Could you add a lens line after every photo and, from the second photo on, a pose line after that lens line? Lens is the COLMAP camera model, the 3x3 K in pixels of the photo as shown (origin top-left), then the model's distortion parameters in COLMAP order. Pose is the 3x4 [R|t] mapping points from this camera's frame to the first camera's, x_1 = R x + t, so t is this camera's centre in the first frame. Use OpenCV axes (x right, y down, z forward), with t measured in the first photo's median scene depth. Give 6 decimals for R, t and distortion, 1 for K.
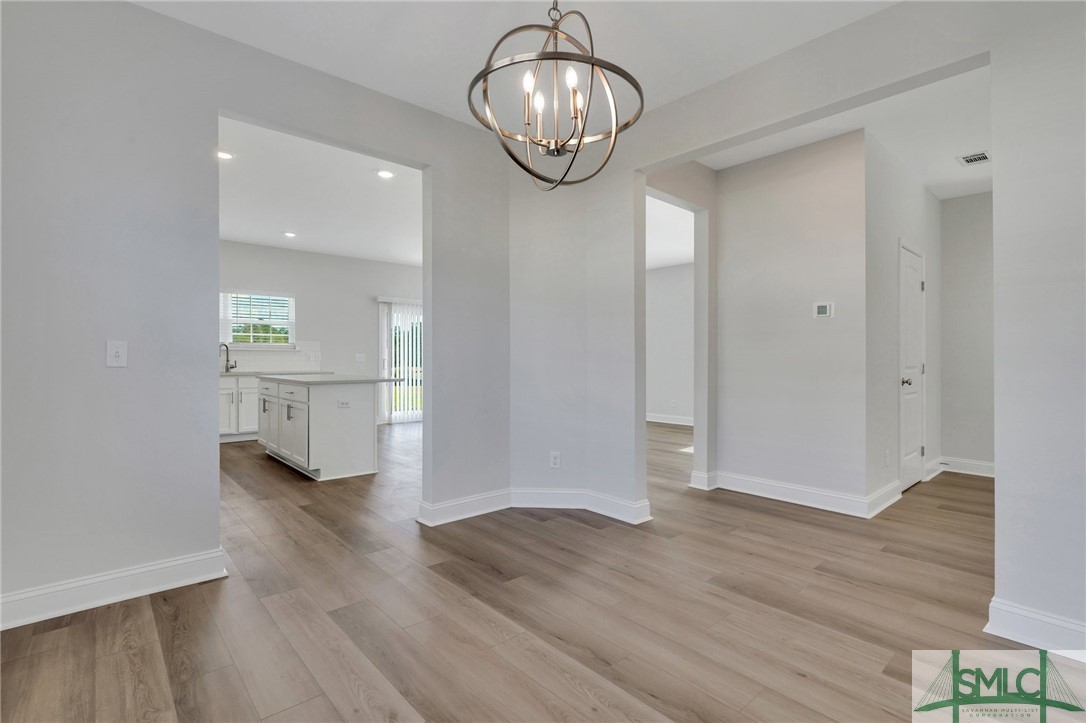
lens RADIAL K [[504.2, 0, 540.0], [0, 504.2, 357.2], [0, 0, 1]] dist [-0.001966, 0.000020]
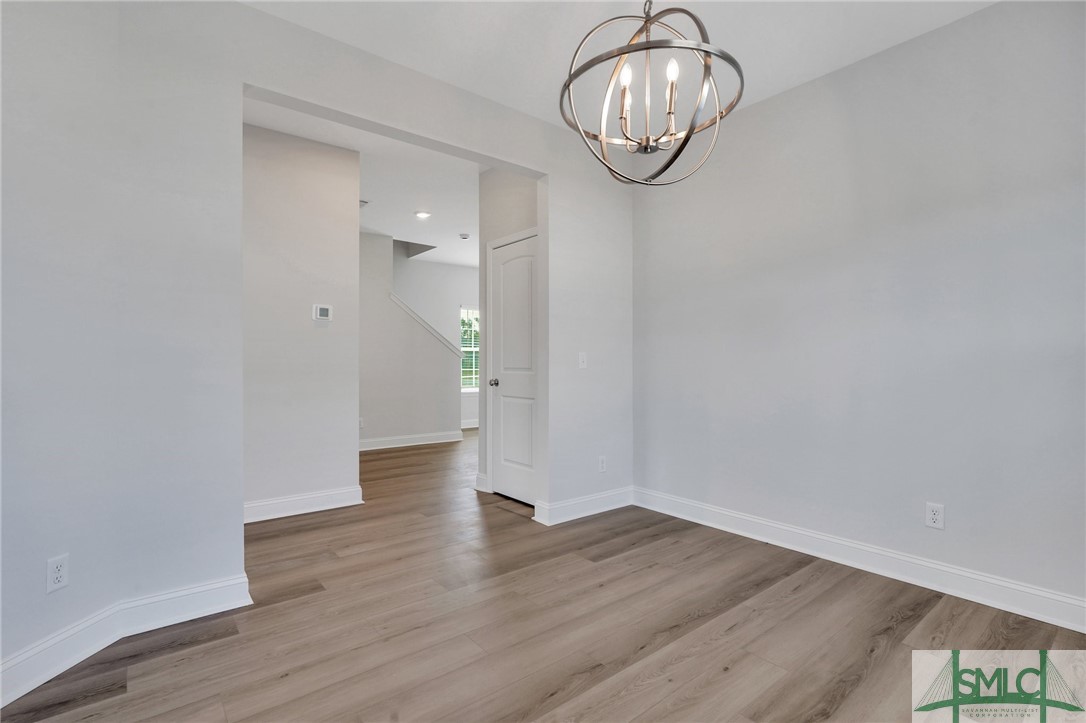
lens RADIAL K [[504.2, 0, 540.0], [0, 504.2, 357.2], [0, 0, 1]] dist [-0.001966, 0.000020]
pose [[0.061277, 0.004308, 0.998112, -0.503163], [-0.001943, 0.999989, -0.004197, -0.000998], [-0.998119, -0.001683, 0.061285, 0.606167]]
